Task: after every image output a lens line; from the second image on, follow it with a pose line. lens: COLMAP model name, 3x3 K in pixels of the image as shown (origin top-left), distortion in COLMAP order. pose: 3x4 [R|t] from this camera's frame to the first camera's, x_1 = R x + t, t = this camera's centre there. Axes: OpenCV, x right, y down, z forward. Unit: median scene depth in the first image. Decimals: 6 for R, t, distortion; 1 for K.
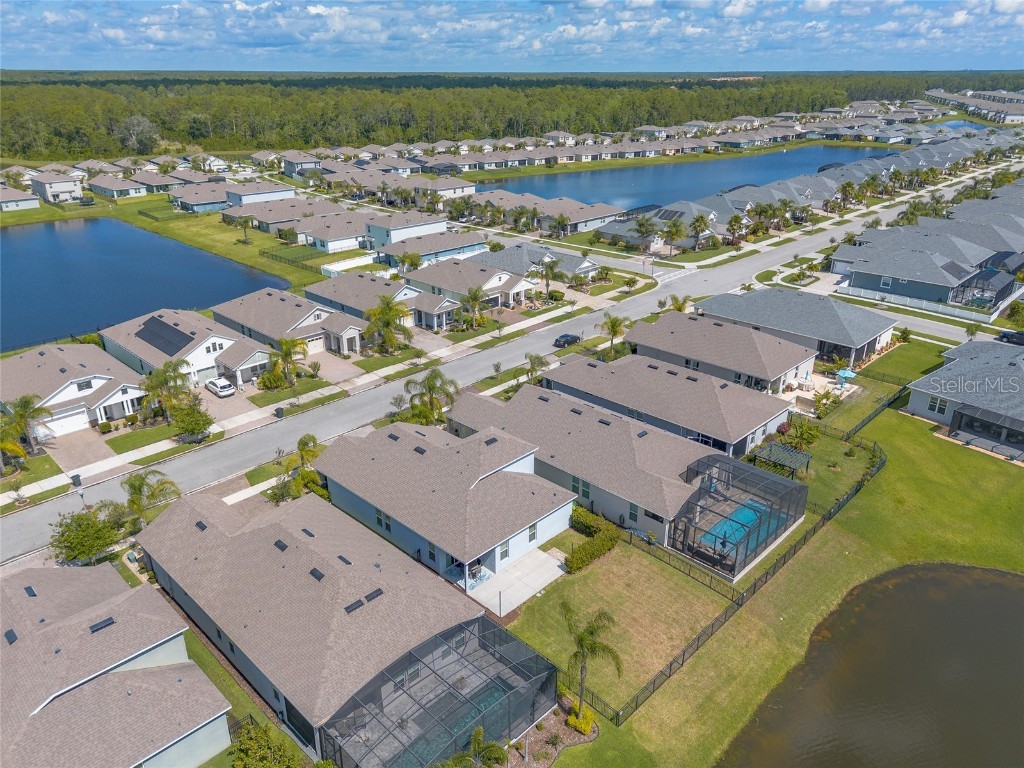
lens RADIAL K [[725.1, 0, 508.9], [0, 725.1, 384.3], [0, 0, 1]] dist [0.061390, -0.058169]
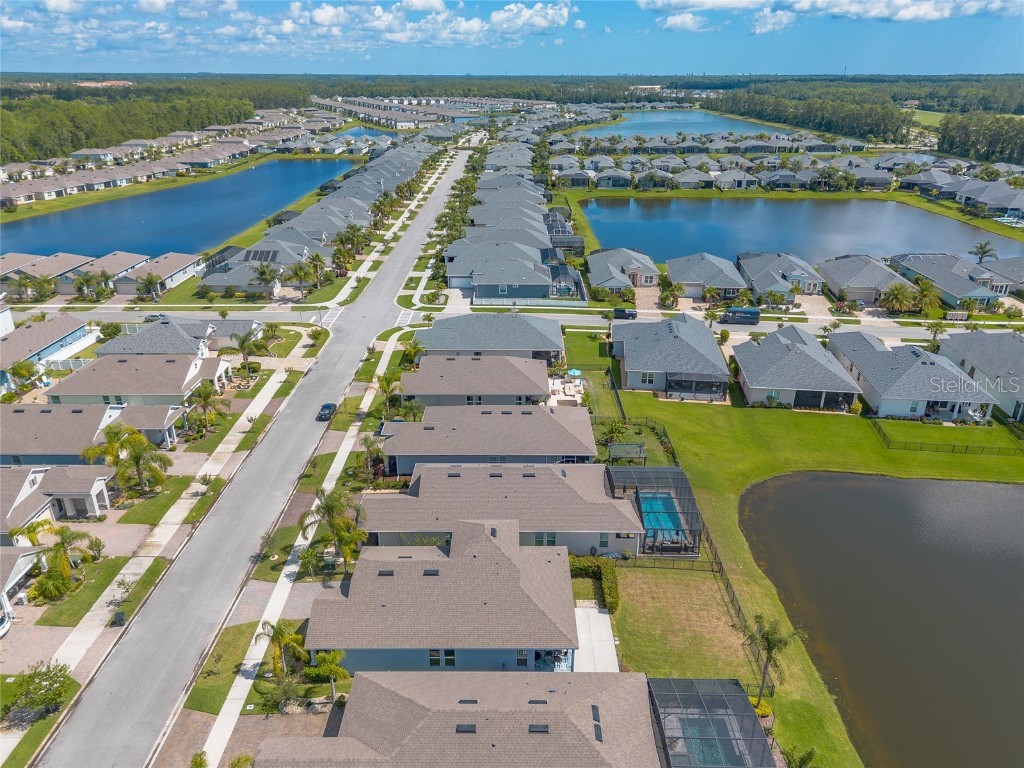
lens RADIAL K [[726.3, 0, 512.0], [0, 726.3, 384.0], [0, 0, 1]] dist [0.072196, -0.056769]
pose [[0.718079, -0.269525, 0.641654, -0.338217], [0.272418, 0.957254, 0.097227, -0.118170], [-0.640431, 0.104981, 0.760807, 0.106085]]
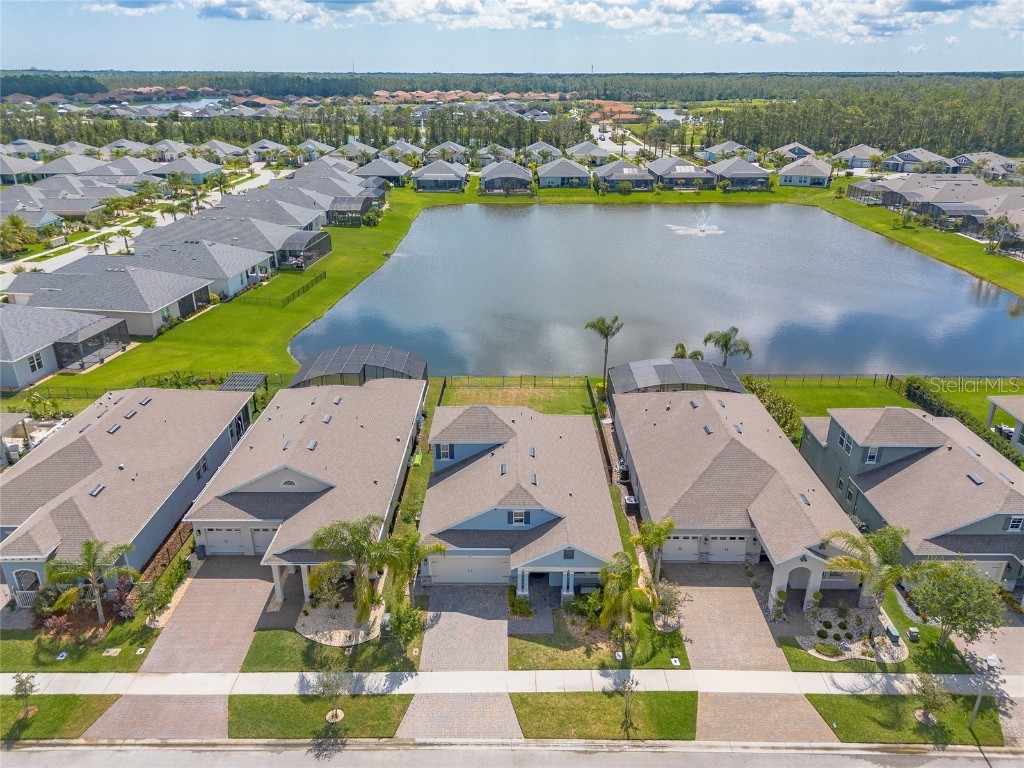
lens RADIAL K [[721.5, 0, 512.0], [0, 721.5, 384.0], [0, 0, 1]] dist [0.067179, -0.064329]
pose [[-0.694937, -0.284188, 0.660530, -0.350479], [0.278917, 0.740137, 0.611884, -0.263440], [-0.662773, 0.609454, -0.435084, 0.753922]]
